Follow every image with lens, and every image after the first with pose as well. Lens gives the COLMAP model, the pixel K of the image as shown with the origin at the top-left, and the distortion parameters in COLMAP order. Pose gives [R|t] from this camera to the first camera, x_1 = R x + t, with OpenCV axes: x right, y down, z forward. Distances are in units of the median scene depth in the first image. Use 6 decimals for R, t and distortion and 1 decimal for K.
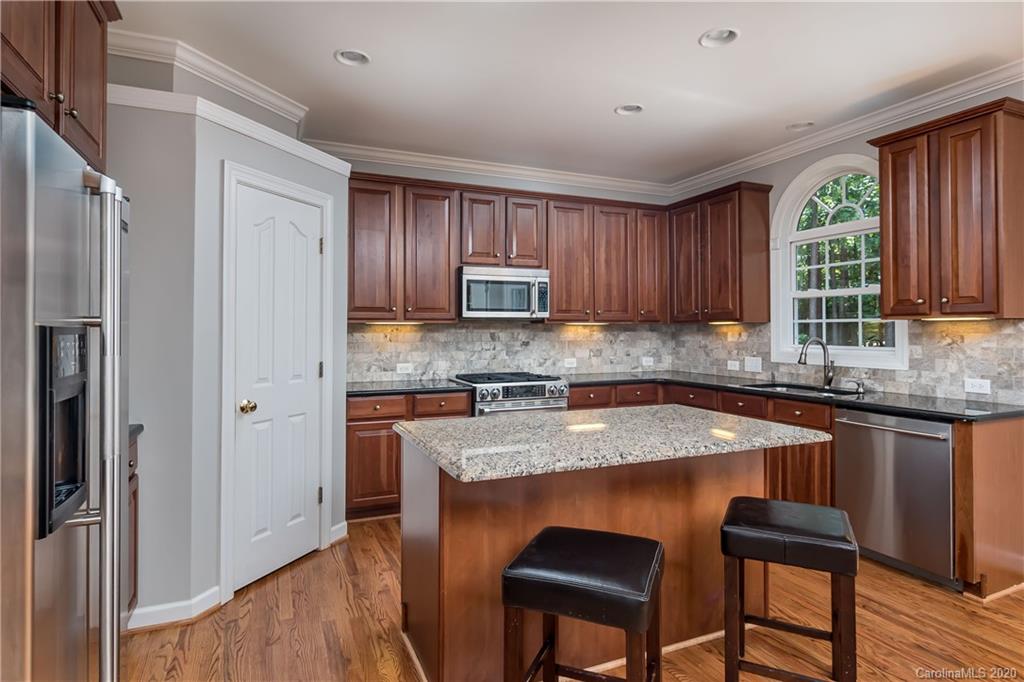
lens RADIAL K [[550.2, 0, 508.0], [0, 550.2, 342.1], [0, 0, 1]] dist [-0.003658, 0.000699]
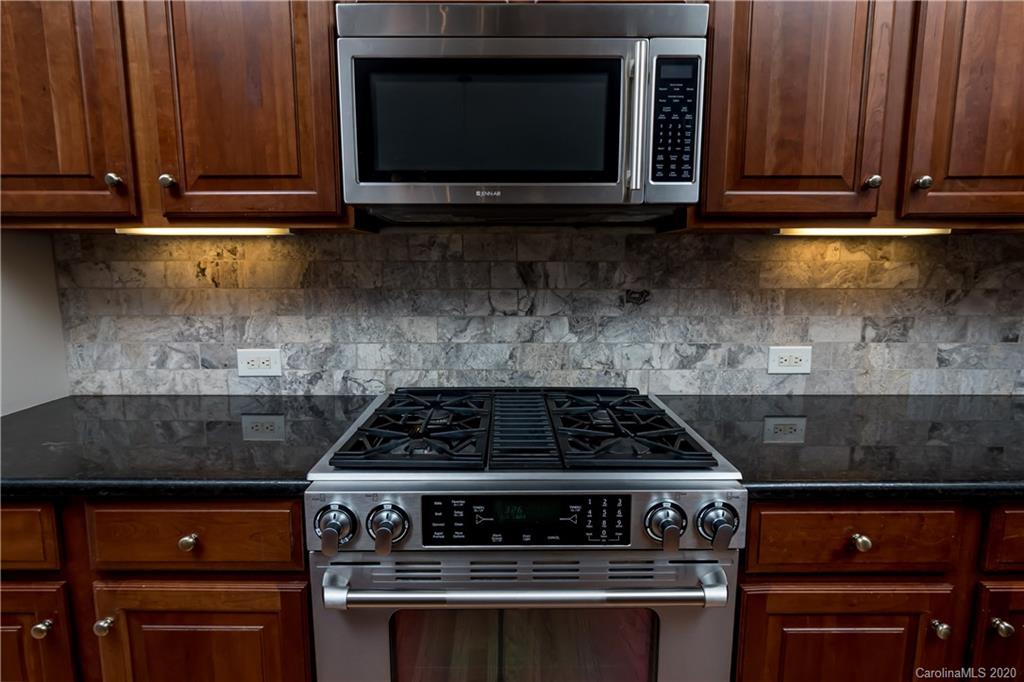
lens RADIAL K [[566.6, 0, 510.1], [0, 566.6, 341.0], [0, 0, 1]] dist [0.002654, 0.001048]
pose [[0.924255, 0.056511, -0.377571, 0.094625], [-0.010962, 0.992505, 0.121714, -0.011605], [0.381619, -0.108356, 0.917947, 0.696430]]
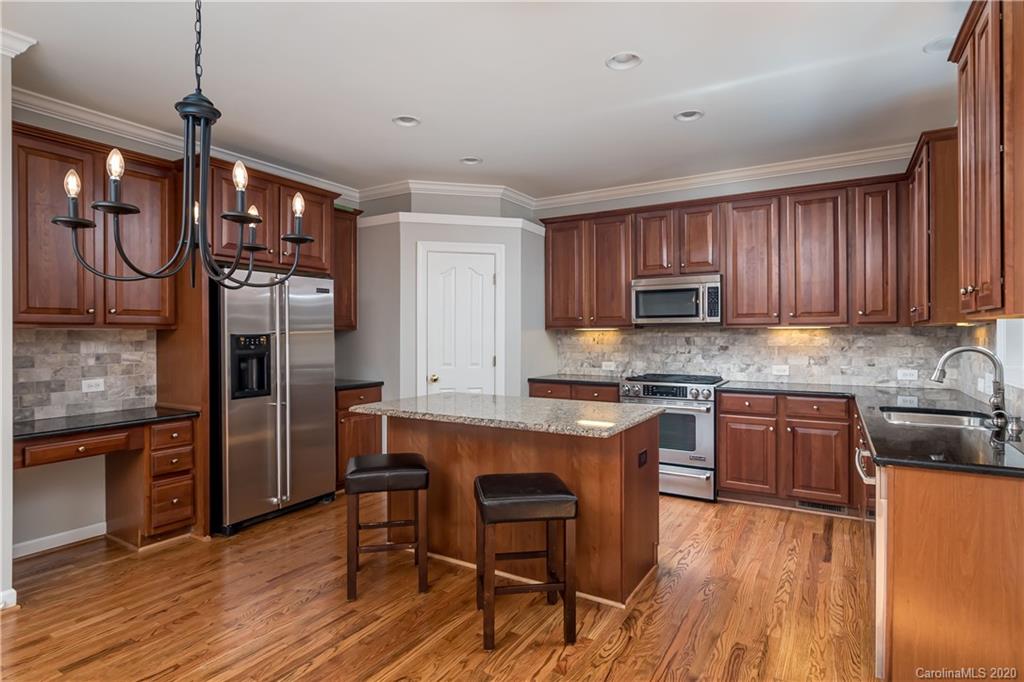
lens RADIAL K [[550.2, 0, 508.0], [0, 550.2, 342.1], [0, 0, 1]] dist [-0.003658, 0.000699]
pose [[0.590062, 0.010921, -0.807284, 0.635218], [-0.015962, 0.999871, 0.001859, -0.003917], [0.807200, 0.011789, 0.590161, 0.097639]]
